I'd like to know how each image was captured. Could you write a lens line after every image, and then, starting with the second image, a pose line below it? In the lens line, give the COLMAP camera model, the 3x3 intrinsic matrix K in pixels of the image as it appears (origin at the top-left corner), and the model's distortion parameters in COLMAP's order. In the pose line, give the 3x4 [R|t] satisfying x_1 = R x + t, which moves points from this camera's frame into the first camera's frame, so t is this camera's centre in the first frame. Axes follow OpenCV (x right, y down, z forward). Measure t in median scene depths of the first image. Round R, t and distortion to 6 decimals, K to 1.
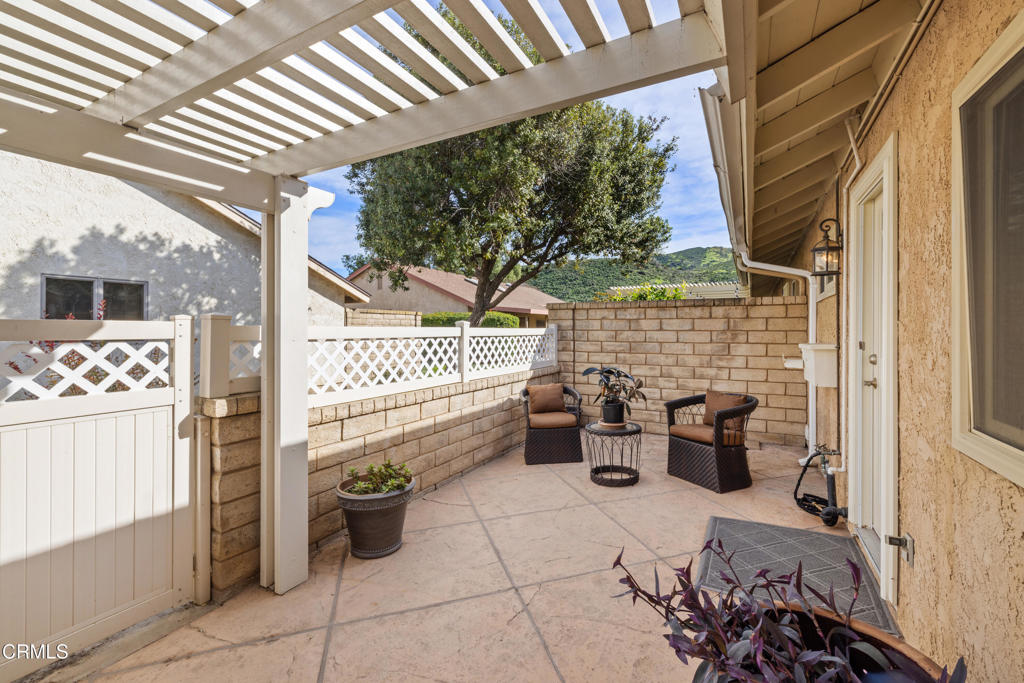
lens RADIAL K [[436.3, 0, 499.1], [0, 436.3, 329.3], [0, 0, 1]] dist [0.001429, 0.002050]
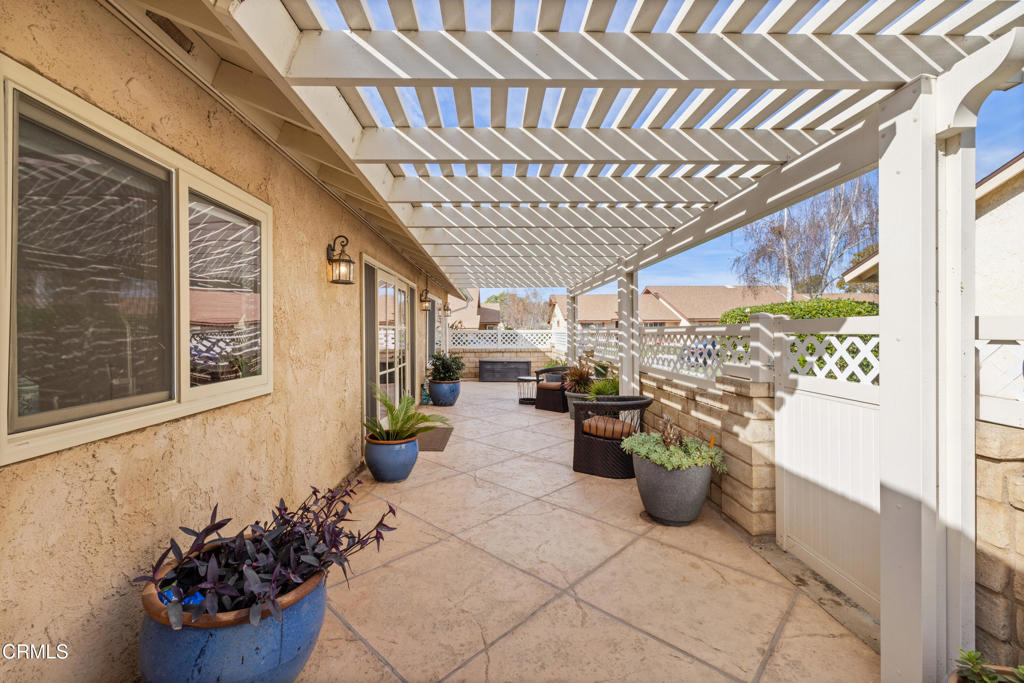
lens RADIAL K [[436.3, 0, 517.1], [0, 436.3, 334.3], [0, 0, 1]] dist [0.001429, 0.002050]
pose [[-0.848433, 0.009215, -0.529222, 0.207167], [0.009200, 0.999954, 0.002662, 0.006559], [0.529223, -0.002610, -0.848479, 0.732556]]
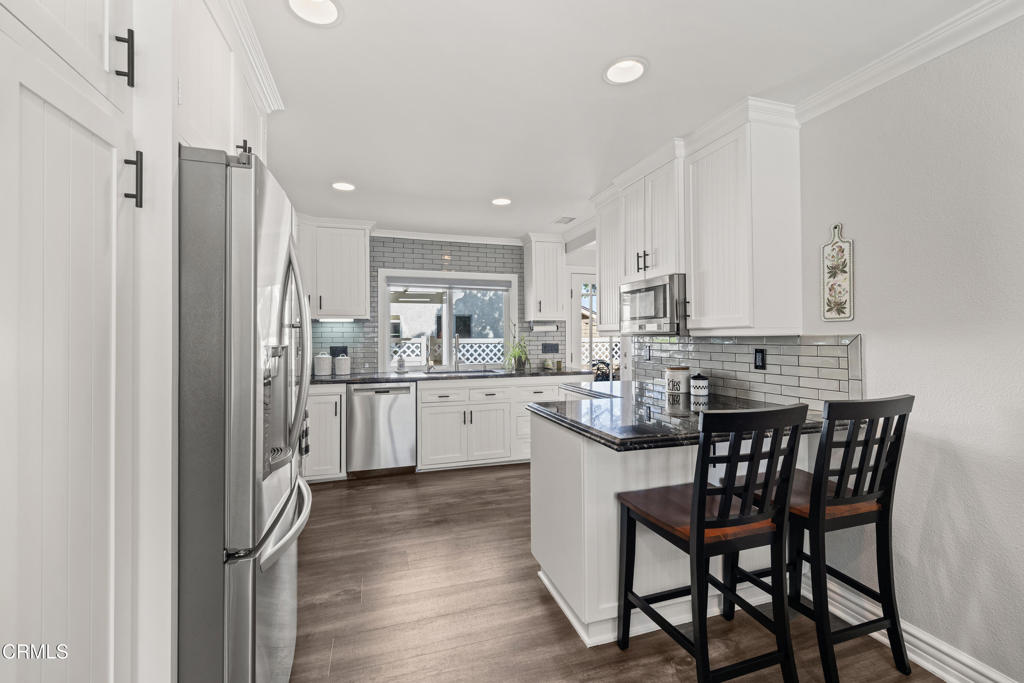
lens RADIAL K [[436.3, 0, 525.2], [0, 436.3, 332.3], [0, 0, 1]] dist [0.001429, 0.002050]
pose [[0.735331, -0.007411, -0.677668, 1.210971], [0.003852, 0.999970, -0.006757, -0.019308], [0.677698, 0.002358, 0.735337, -0.546886]]
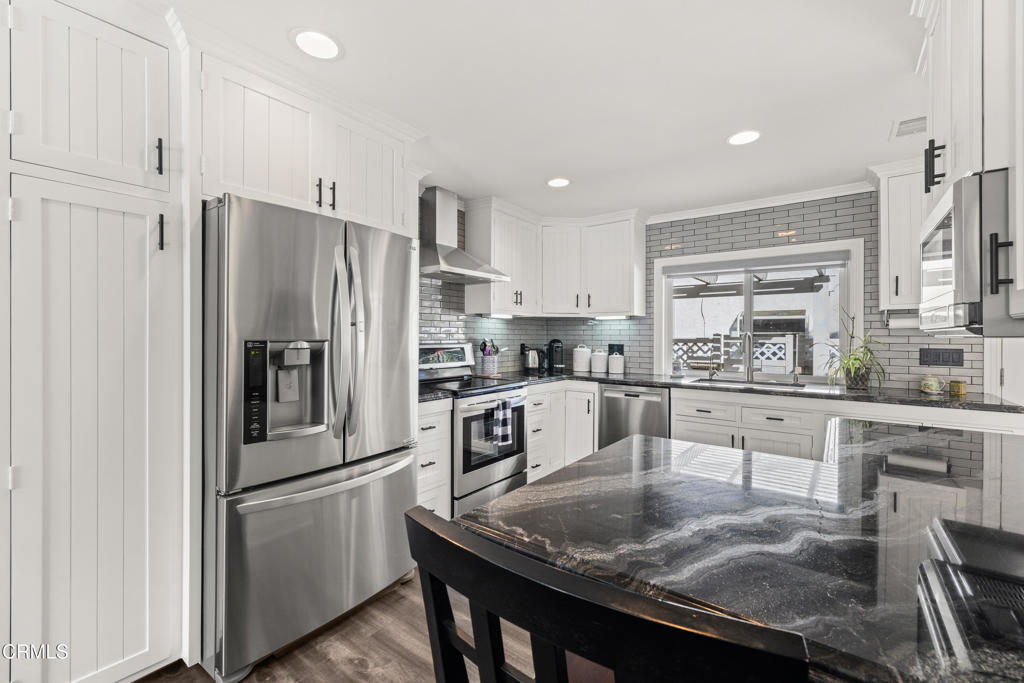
lens RADIAL K [[436.3, 0, 515.8], [0, 436.3, 337.3], [0, 0, 1]] dist [0.001429, 0.002050]
pose [[-0.143201, 0.007739, -0.989663, 1.223800], [-0.002543, 0.999963, 0.008187, -0.018634], [0.989690, 0.003689, -0.143176, -0.169146]]
